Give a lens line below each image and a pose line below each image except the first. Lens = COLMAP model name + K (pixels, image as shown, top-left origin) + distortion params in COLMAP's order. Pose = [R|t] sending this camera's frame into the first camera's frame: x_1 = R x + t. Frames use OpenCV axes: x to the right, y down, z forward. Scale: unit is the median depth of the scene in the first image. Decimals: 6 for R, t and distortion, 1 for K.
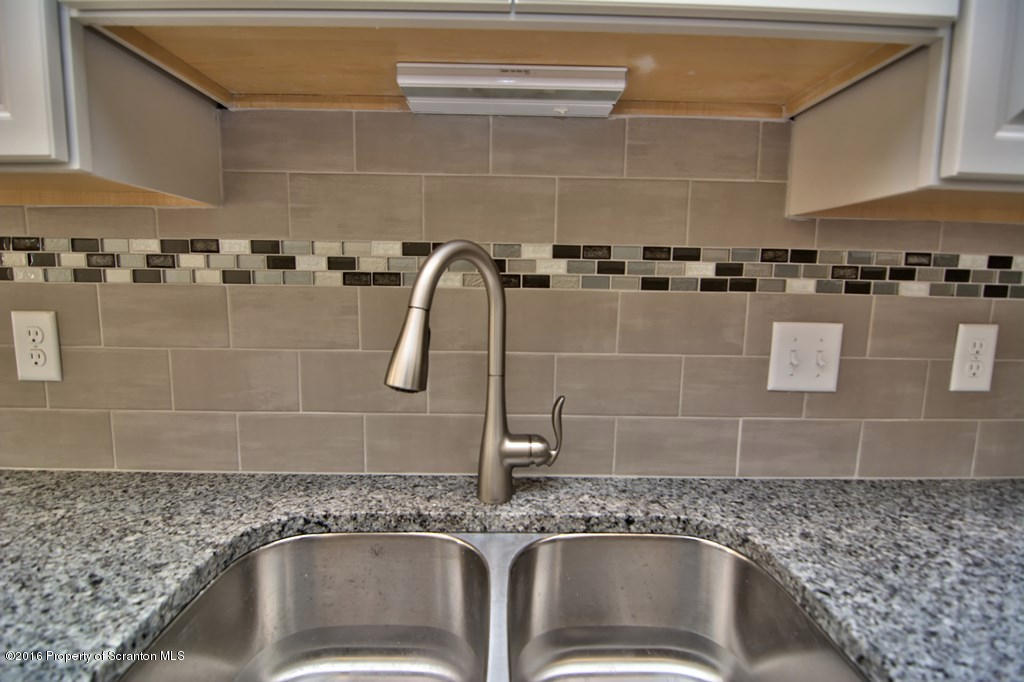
lens RADIAL K [[493.0, 0, 510.6], [0, 493.0, 339.6], [0, 0, 1]] dist [-0.015987, -0.000954]
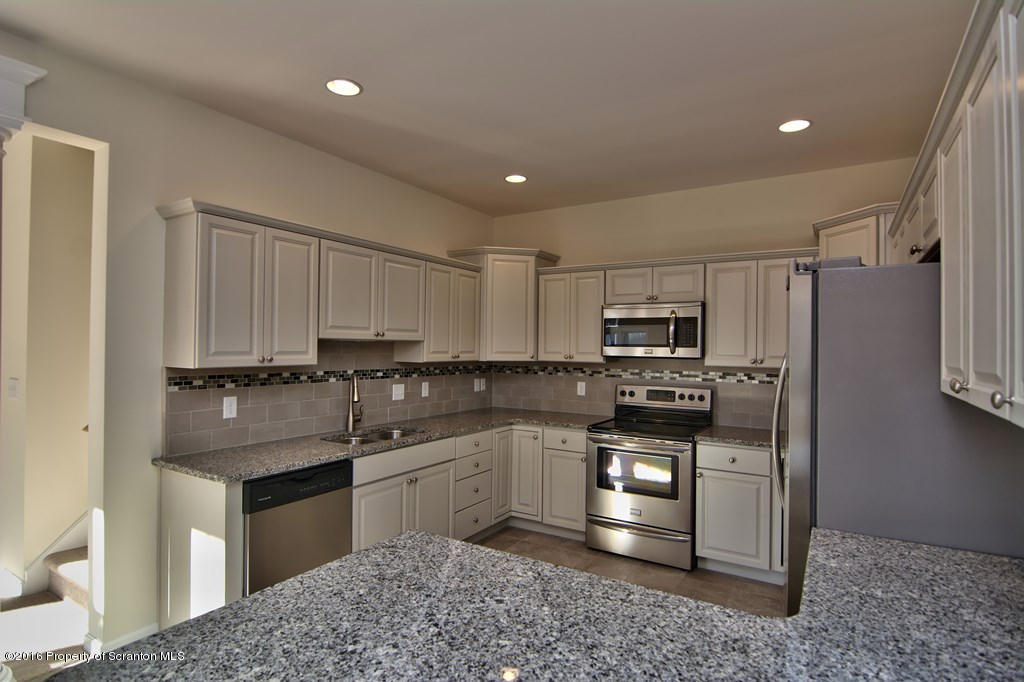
lens RADIAL K [[534.1, 0, 513.3], [0, 534.1, 341.2], [0, 0, 1]] dist [-0.000819, -0.000662]
pose [[0.546346, -0.002055, 0.837557, -2.909246], [0.106285, 0.992083, -0.066896, 0.011968], [-0.830789, 0.125568, 0.542239, -2.566846]]
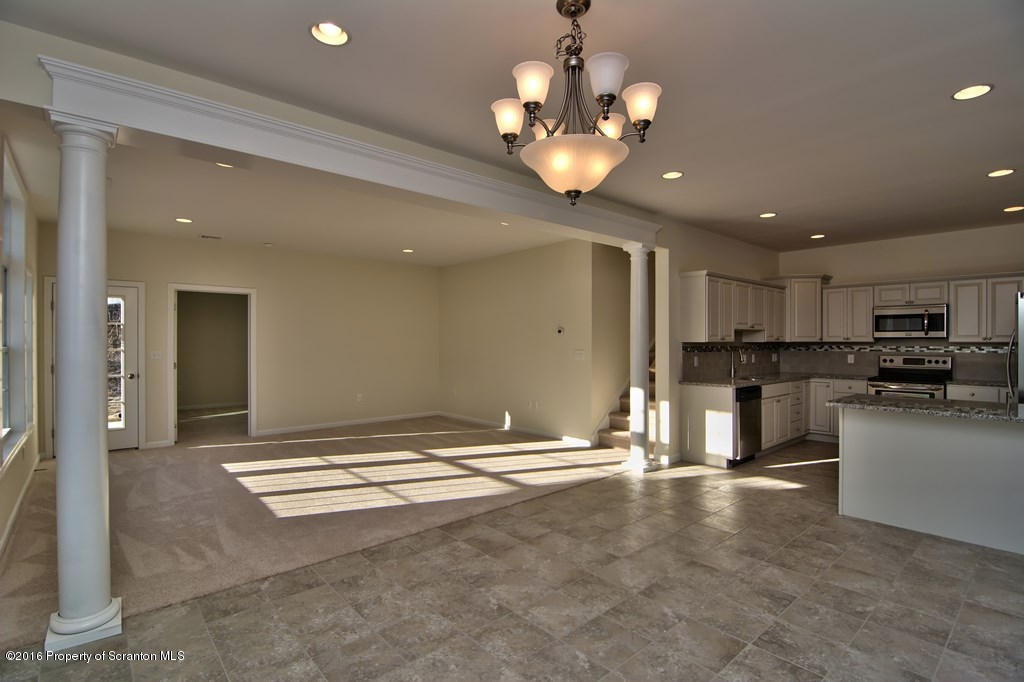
lens RADIAL K [[493.0, 0, 514.9], [0, 493.0, 340.4], [0, 0, 1]] dist [-0.015987, -0.000954]
pose [[0.762668, -0.016175, 0.646588, -7.496846], [0.096501, 0.991343, -0.089027, 0.086064], [-0.639550, 0.130294, 0.757627, -2.739648]]
